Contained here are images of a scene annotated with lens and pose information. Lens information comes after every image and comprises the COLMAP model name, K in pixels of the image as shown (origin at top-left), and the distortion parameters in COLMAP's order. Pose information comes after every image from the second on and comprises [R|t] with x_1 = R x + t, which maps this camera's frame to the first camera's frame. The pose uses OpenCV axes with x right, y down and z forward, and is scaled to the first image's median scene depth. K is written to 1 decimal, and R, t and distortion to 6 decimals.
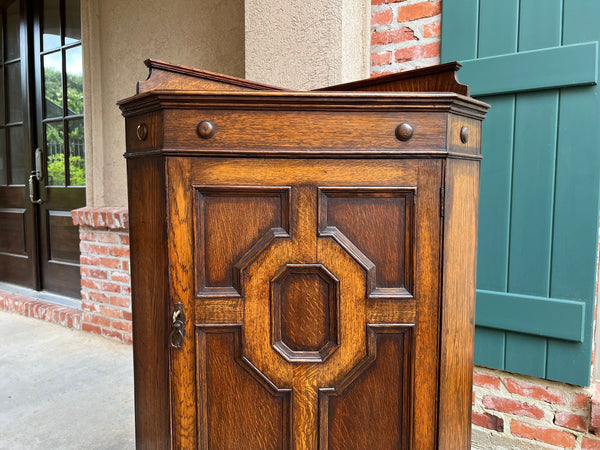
lens RADIAL K [[454.6, 0, 300.5], [0, 454.6, 224.6], [0, 0, 1]] dist [0.051960, -0.063679]
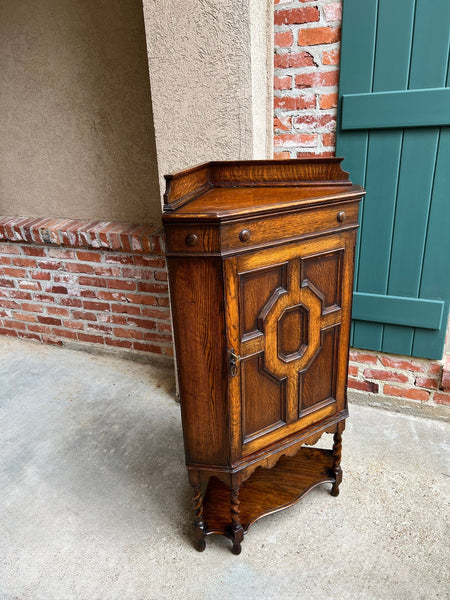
lens RADIAL K [[454.6, 0, 225.1], [0, 454.6, 305.7], [0, 0, 1]] dist [0.051960, -0.063679]
pose [[0.987081, -0.095500, 0.128654, -0.287138], [0.054053, 0.954365, 0.293711, -0.407691], [-0.150832, -0.282963, 0.947197, -0.250589]]
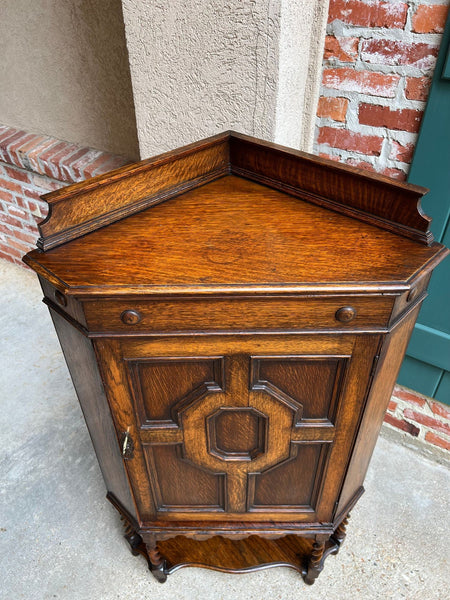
lens RADIAL K [[454.6, 0, 223.3], [0, 454.6, 303.5], [0, 0, 1]] dist [0.051960, -0.063679]
pose [[0.999915, -0.010119, -0.008252, -0.011230], [0.012998, 0.831773, 0.554963, -0.691866], [0.001248, -0.555023, 0.831834, 0.228492]]
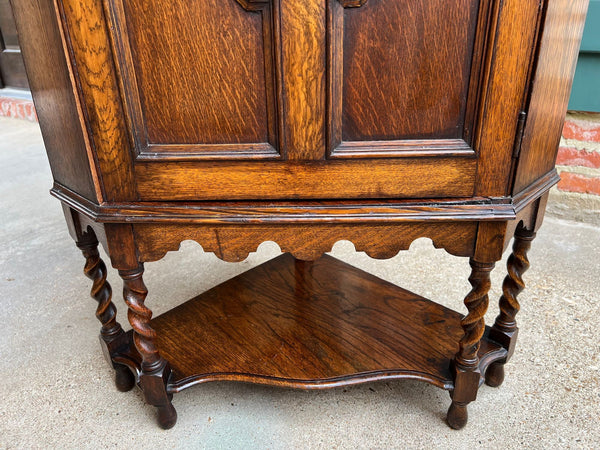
lens RADIAL K [[454.6, 0, 303.6], [0, 454.6, 225.6], [0, 0, 1]] dist [0.051960, -0.063679]
pose [[0.999748, -0.021866, -0.005081, 0.008659], [0.022280, 0.938809, 0.343718, 0.429294], [-0.002745, -0.343745, 0.939059, 0.387988]]
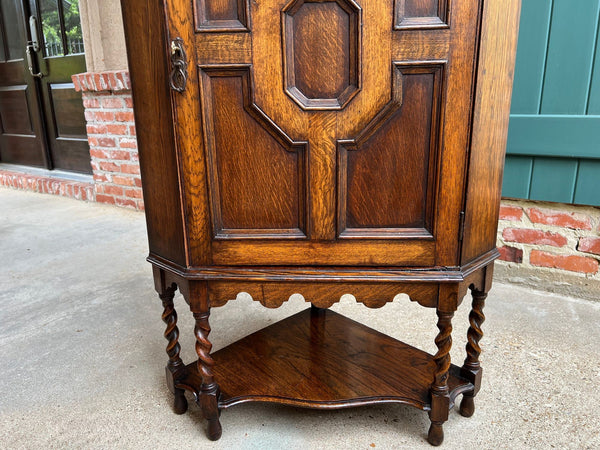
lens RADIAL K [[454.6, 0, 300.5], [0, 454.6, 226.6], [0, 0, 1]] dist [0.051960, -0.063679]
pose [[0.999527, -0.010305, -0.028962, -0.008483], [0.015670, 0.981341, 0.191634, 0.347456], [0.026447, -0.191998, 0.981039, 0.069875]]
